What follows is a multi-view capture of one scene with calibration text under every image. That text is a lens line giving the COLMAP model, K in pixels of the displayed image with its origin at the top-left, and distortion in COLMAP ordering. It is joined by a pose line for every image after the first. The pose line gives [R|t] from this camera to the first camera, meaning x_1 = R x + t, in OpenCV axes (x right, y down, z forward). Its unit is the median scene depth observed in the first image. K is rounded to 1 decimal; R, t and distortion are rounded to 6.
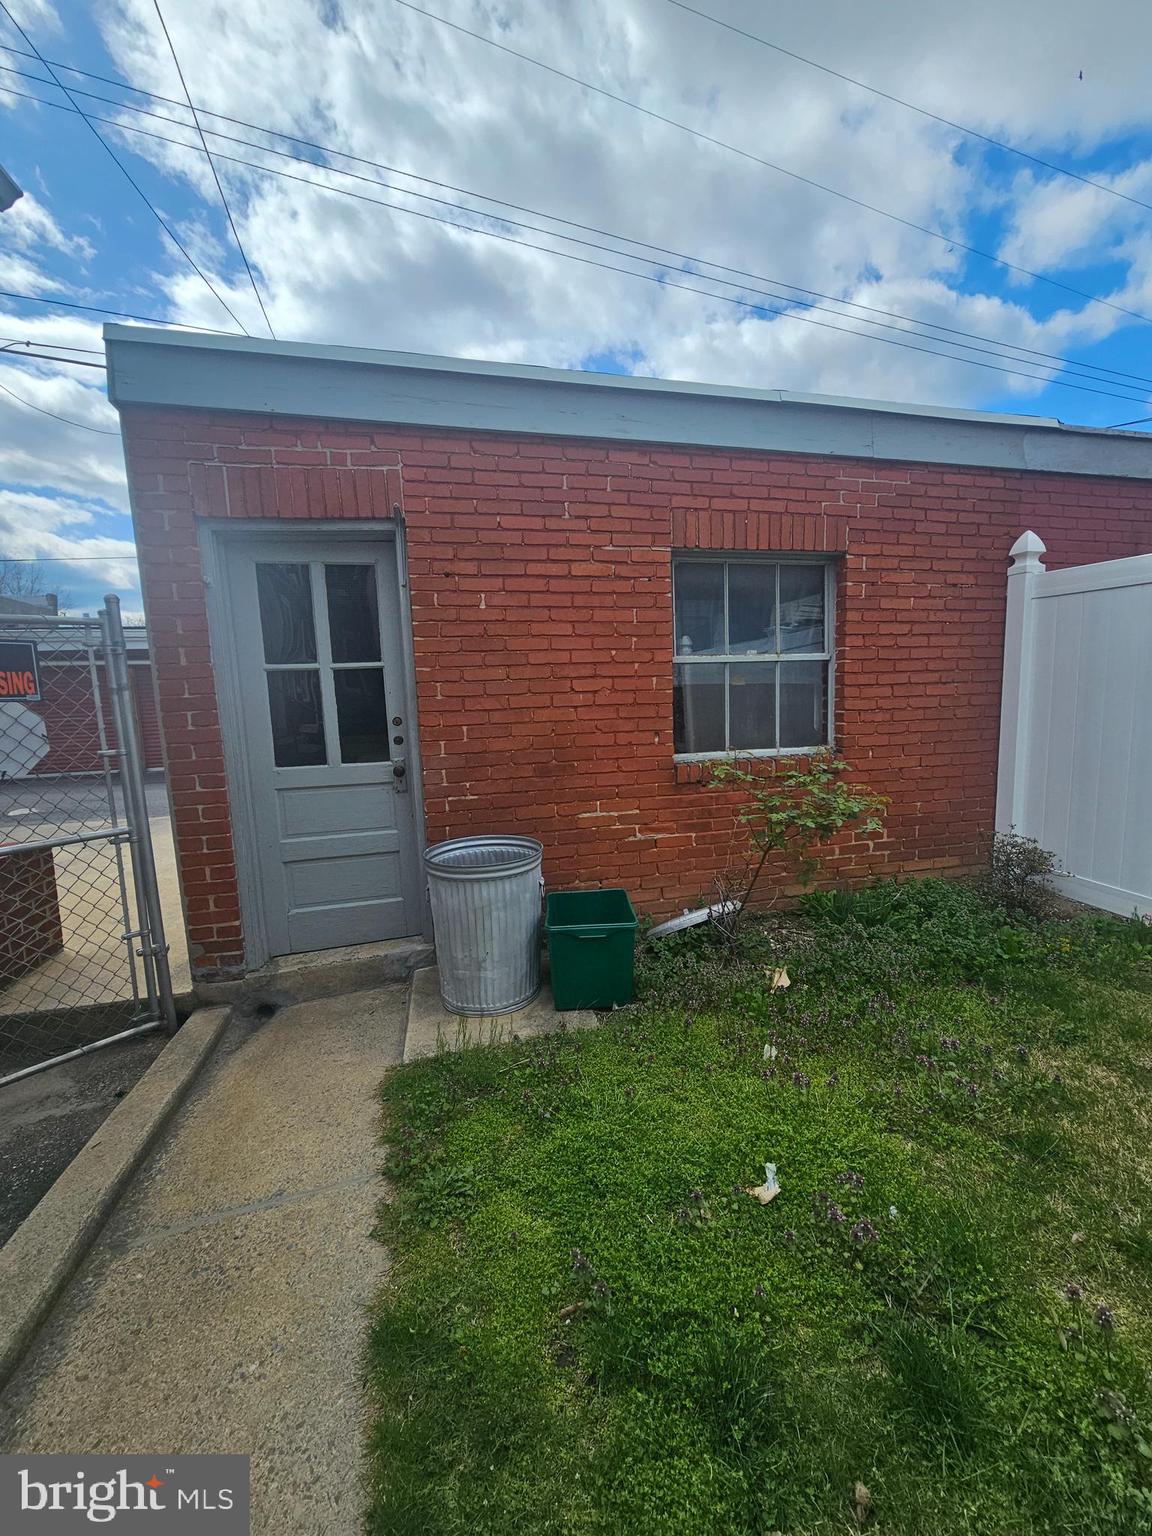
lens RADIAL K [[633.8, 0, 580.2], [0, 633.8, 752.3], [0, 0, 1]] dist [0.011102, 0.001586]
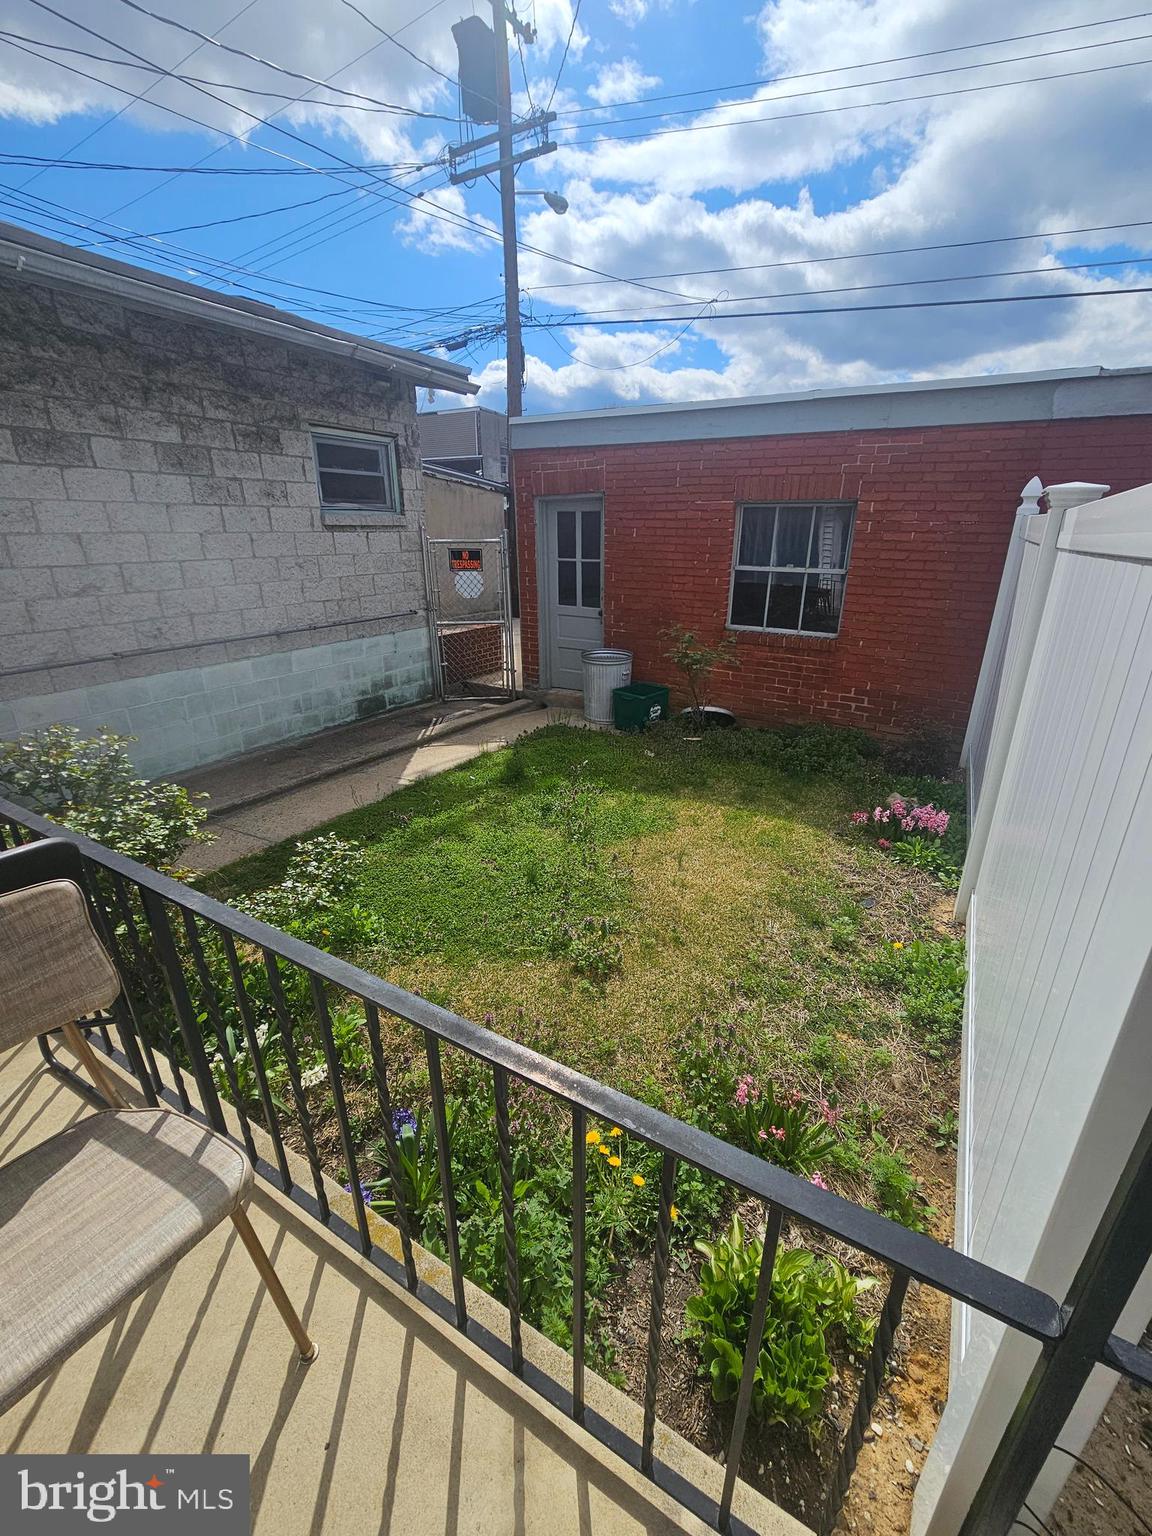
lens RADIAL K [[633.8, 0, 578.8], [0, 633.8, 778.2], [0, 0, 1]] dist [0.011102, 0.001586]
pose [[0.697368, 0.294079, -0.653602, 1.226292], [-0.113330, 0.945716, 0.304593, -0.089176], [0.707696, -0.138340, 0.692840, -0.613913]]
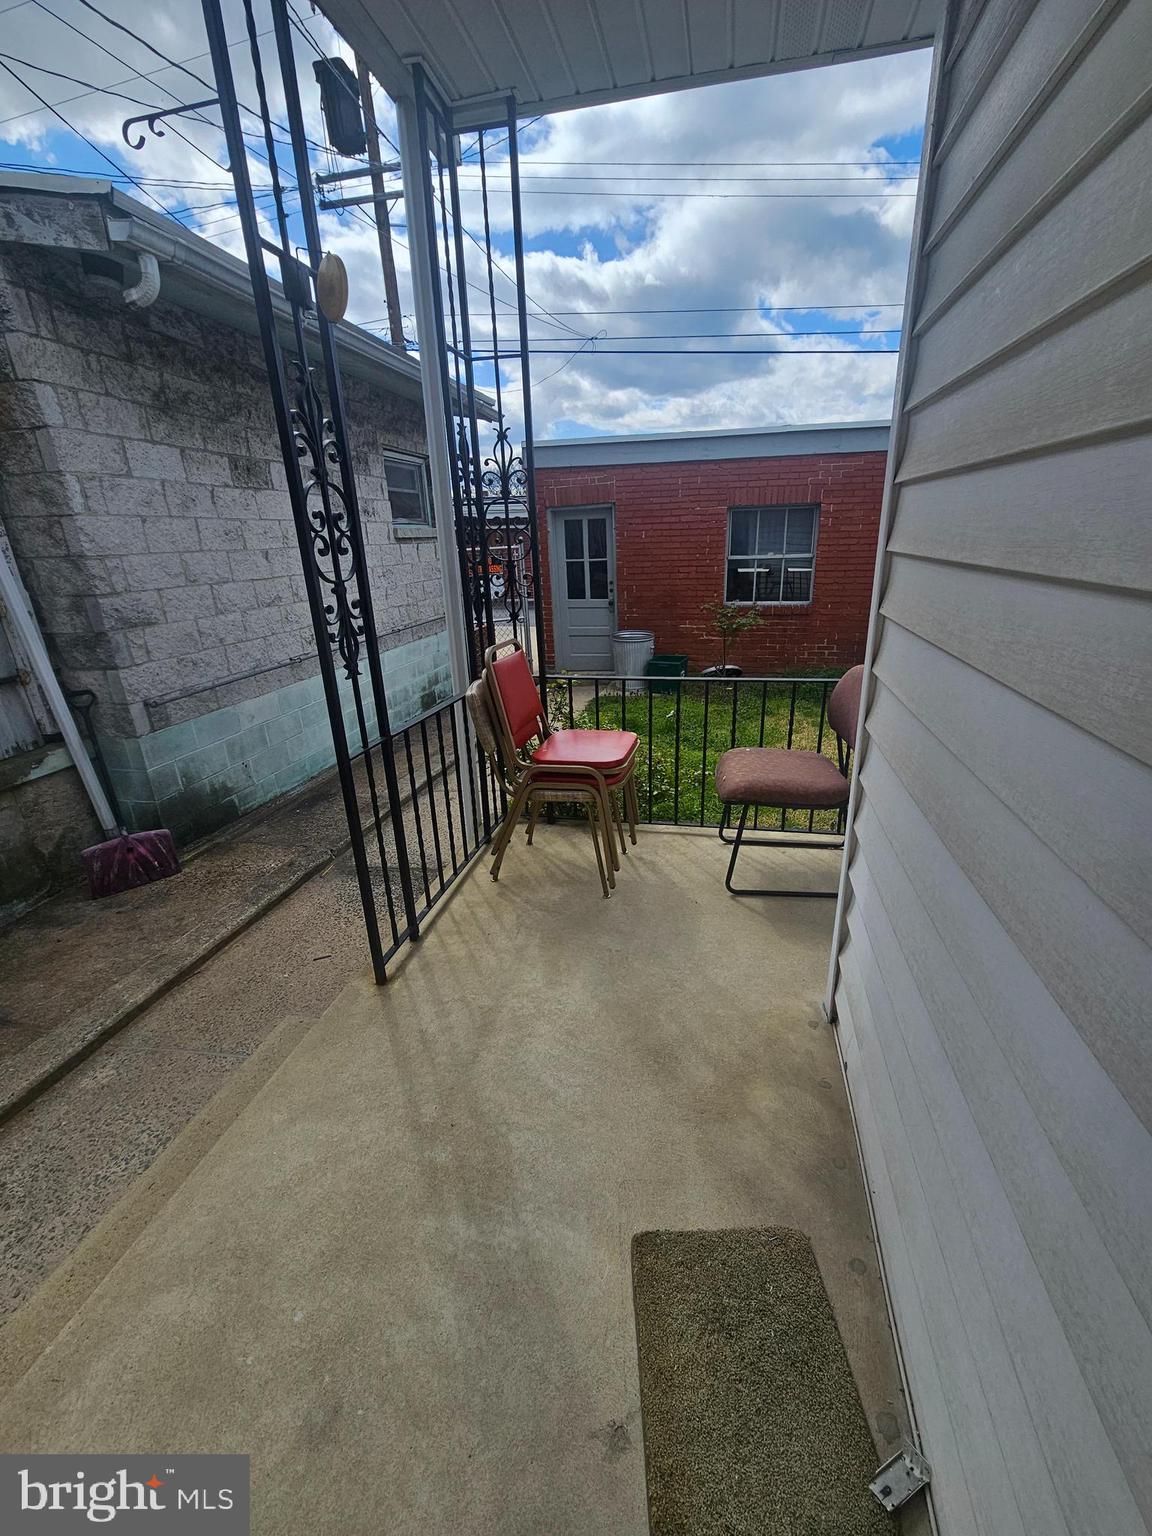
lens RADIAL K [[633.8, 0, 581.3], [0, 633.8, 769.8], [0, 0, 1]] dist [0.011102, 0.001586]
pose [[0.893536, 0.154478, -0.421581, 0.794356], [-0.048737, 0.966772, 0.250953, 0.042959], [0.446339, -0.203689, 0.871374, -1.425354]]
